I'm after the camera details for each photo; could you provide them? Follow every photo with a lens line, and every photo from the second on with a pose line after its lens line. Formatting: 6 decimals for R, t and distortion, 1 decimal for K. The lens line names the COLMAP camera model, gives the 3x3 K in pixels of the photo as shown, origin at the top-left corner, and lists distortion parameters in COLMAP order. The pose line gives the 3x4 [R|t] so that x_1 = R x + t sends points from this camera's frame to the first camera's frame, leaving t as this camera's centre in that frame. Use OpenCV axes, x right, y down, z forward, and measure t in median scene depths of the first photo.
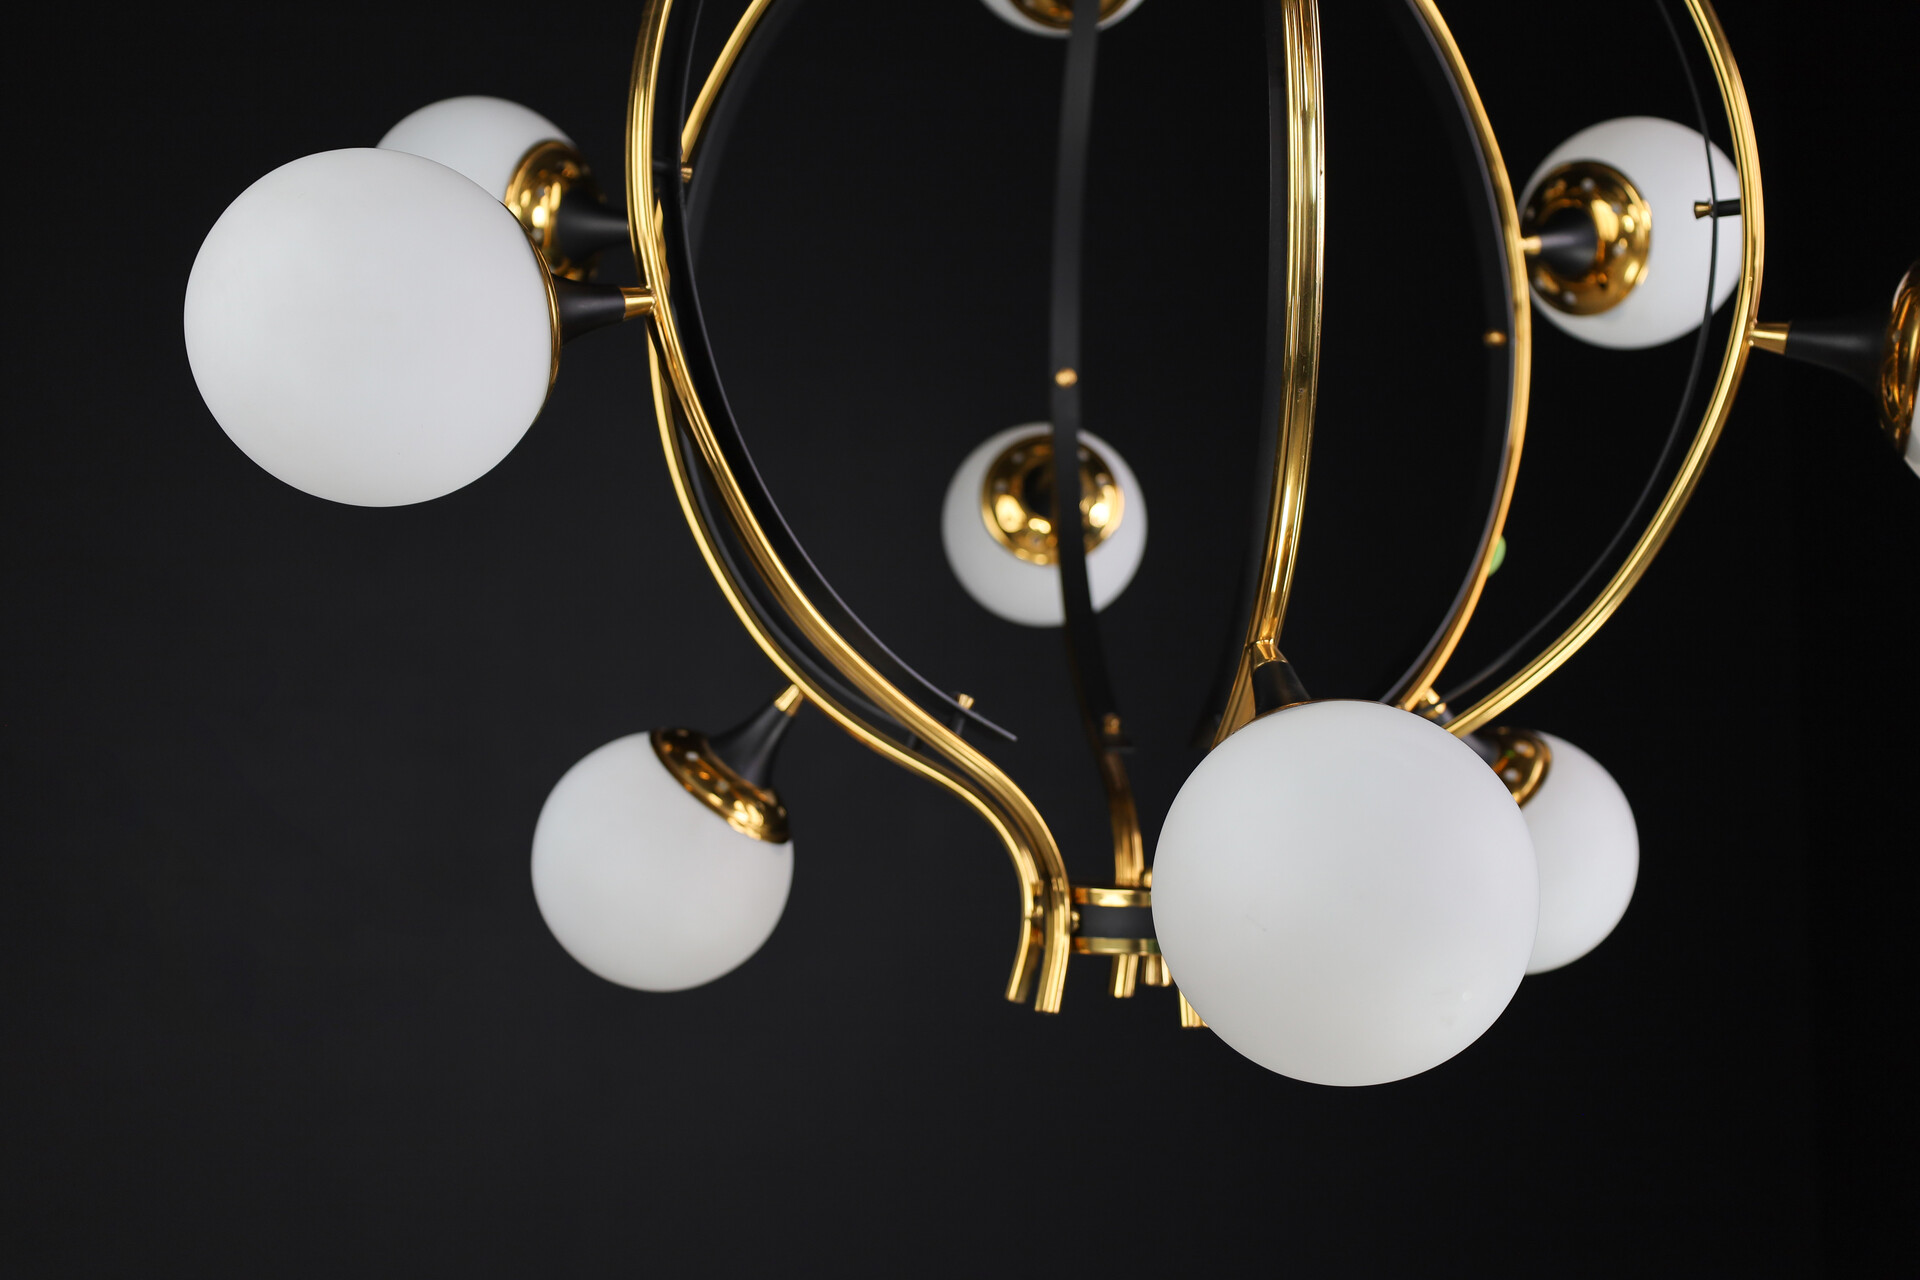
lens RADIAL K [[2187.1, 0, 960.0], [0, 2187.1, 640.0], [0, 0, 1]] dist [-0.021737, -0.007875]
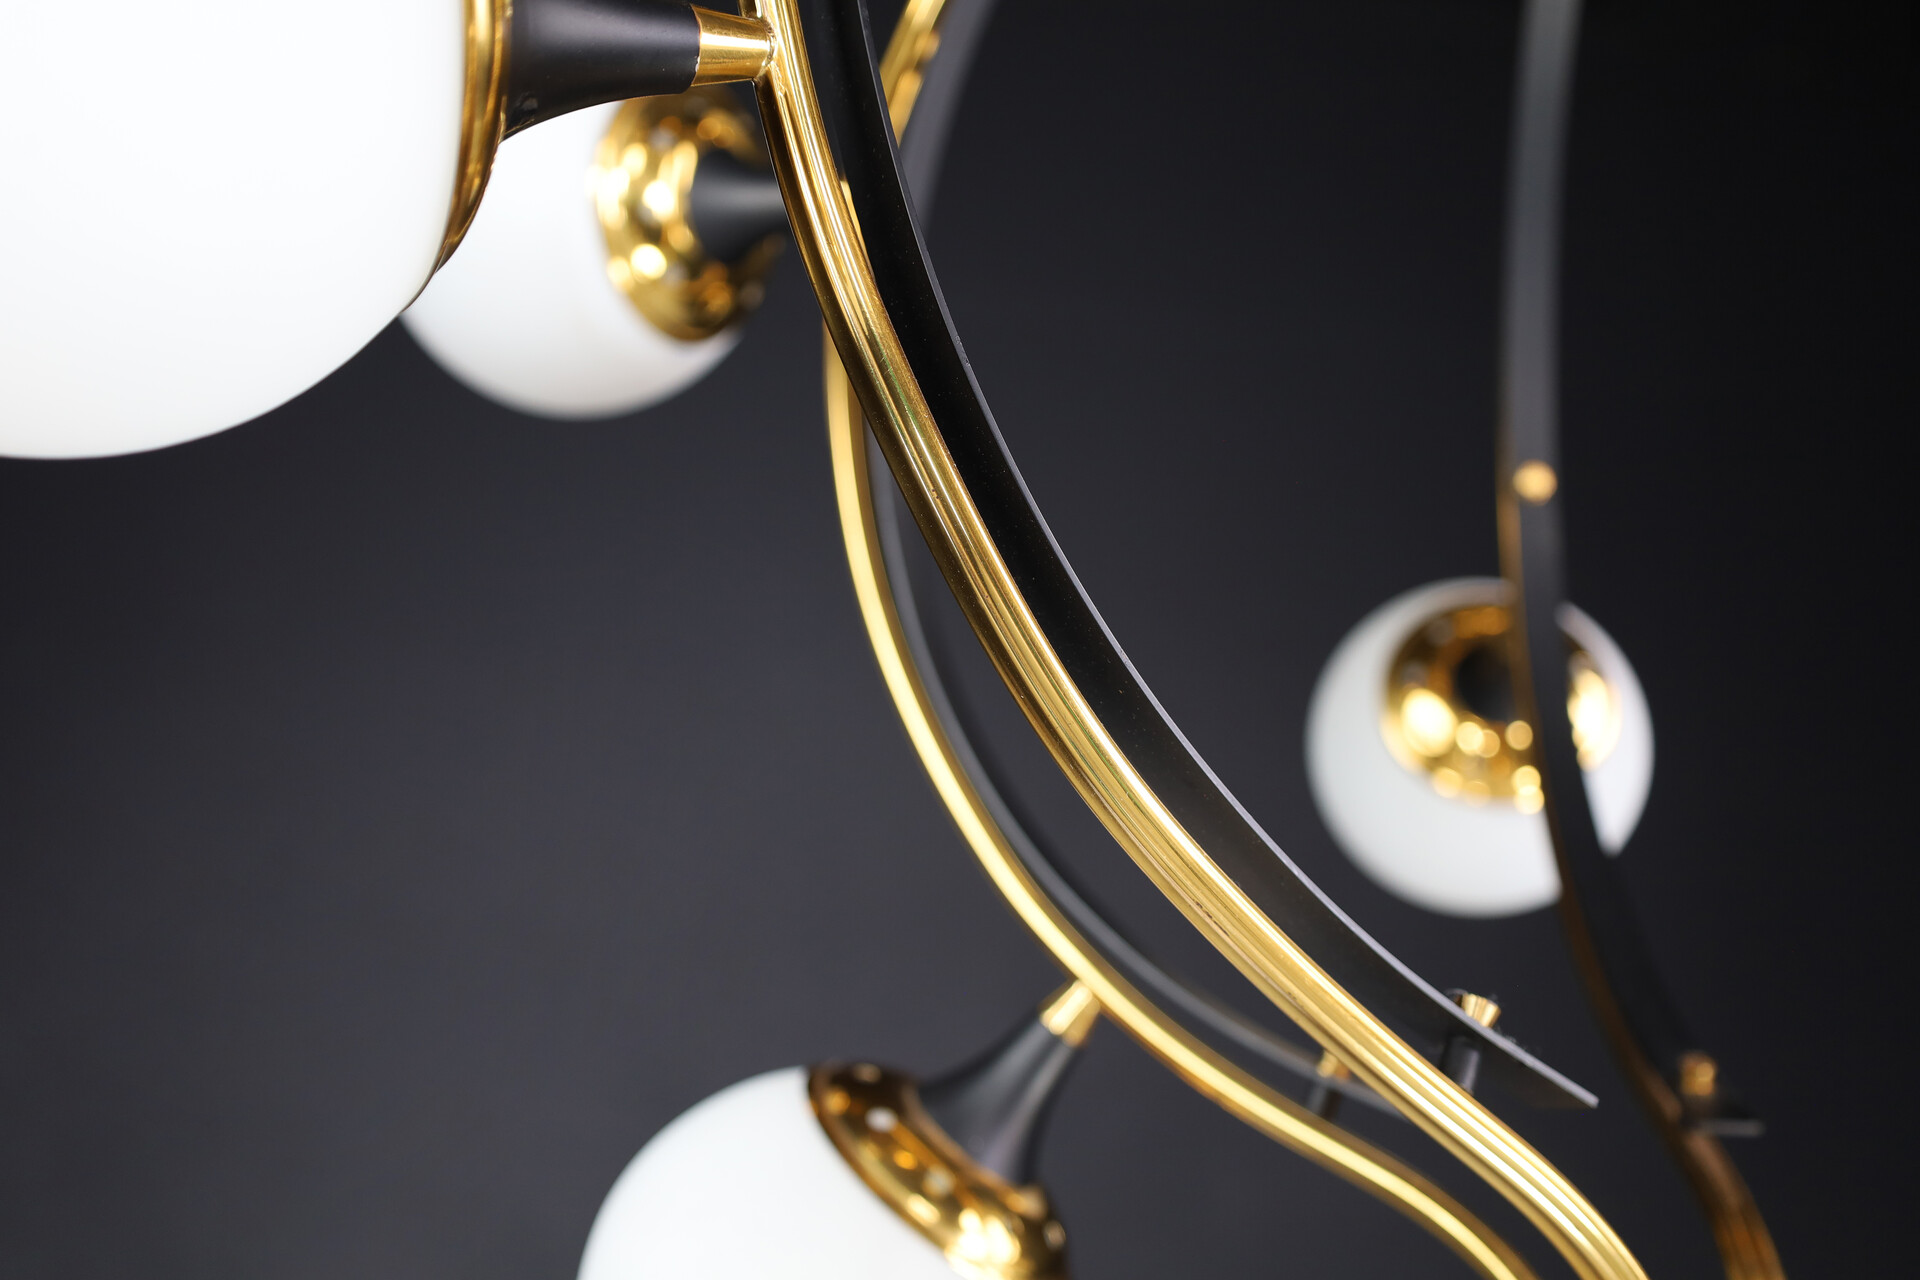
lens RADIAL K [[2309.0, 0, 898.4], [0, 2309.0, 527.1], [0, 0, 1]] dist [-0.008478, 0.001717]
pose [[0.989221, -0.011455, -0.145984, -0.037345], [-0.016984, 0.981232, -0.192083, 0.020394], [0.145445, 0.192492, 0.970460, 0.442348]]
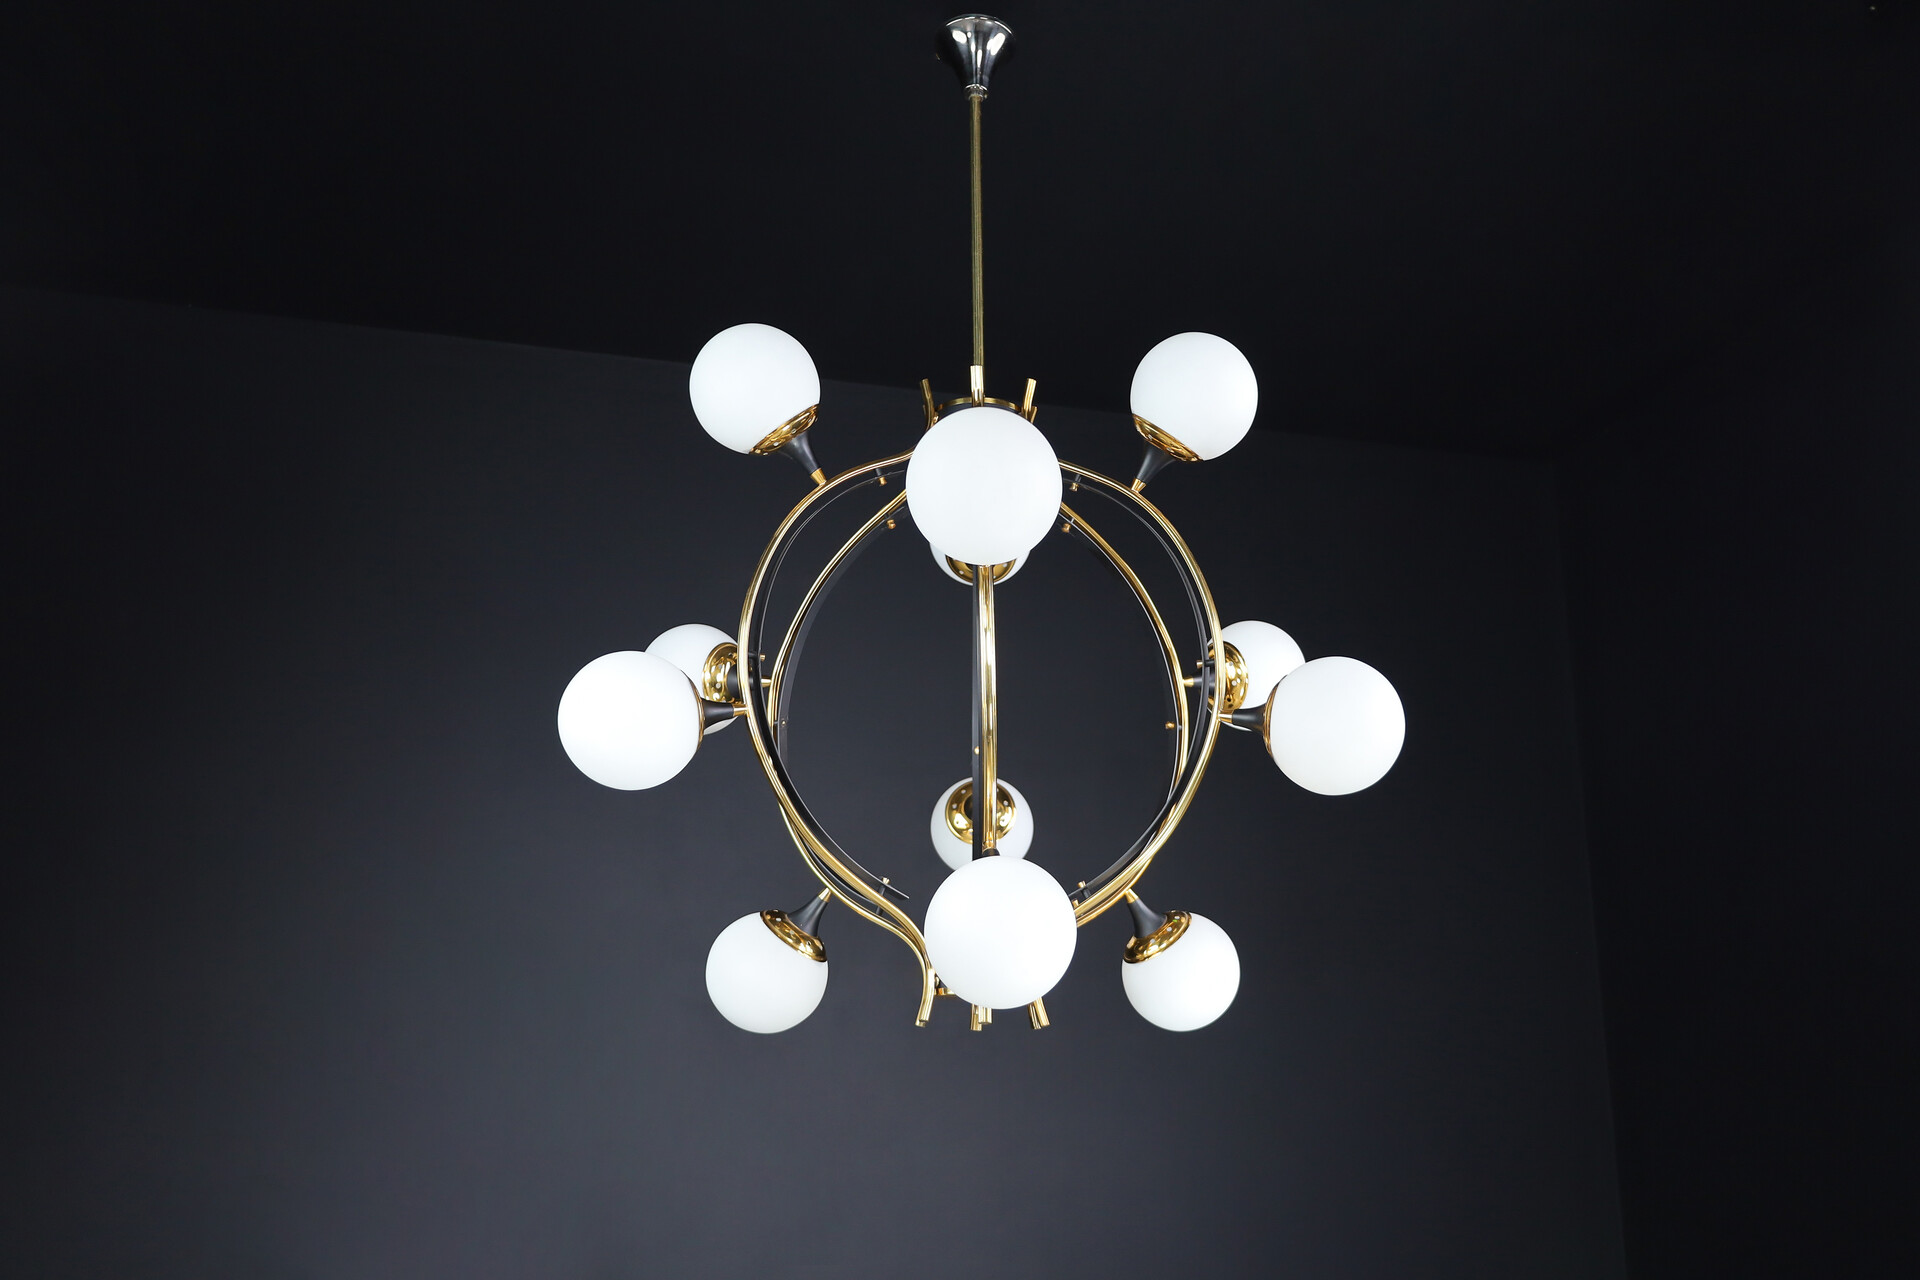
lens RADIAL K [[1624.8, 0, 996.0], [0, 1624.8, 758.1], [0, 0, 1]] dist [0.004623, 0.002232]
pose [[0.997401, -0.014721, -0.070535, 0.204711], [0.004471, 0.989665, -0.143332, 0.124106], [0.071916, 0.142644, 0.987158, -0.591449]]
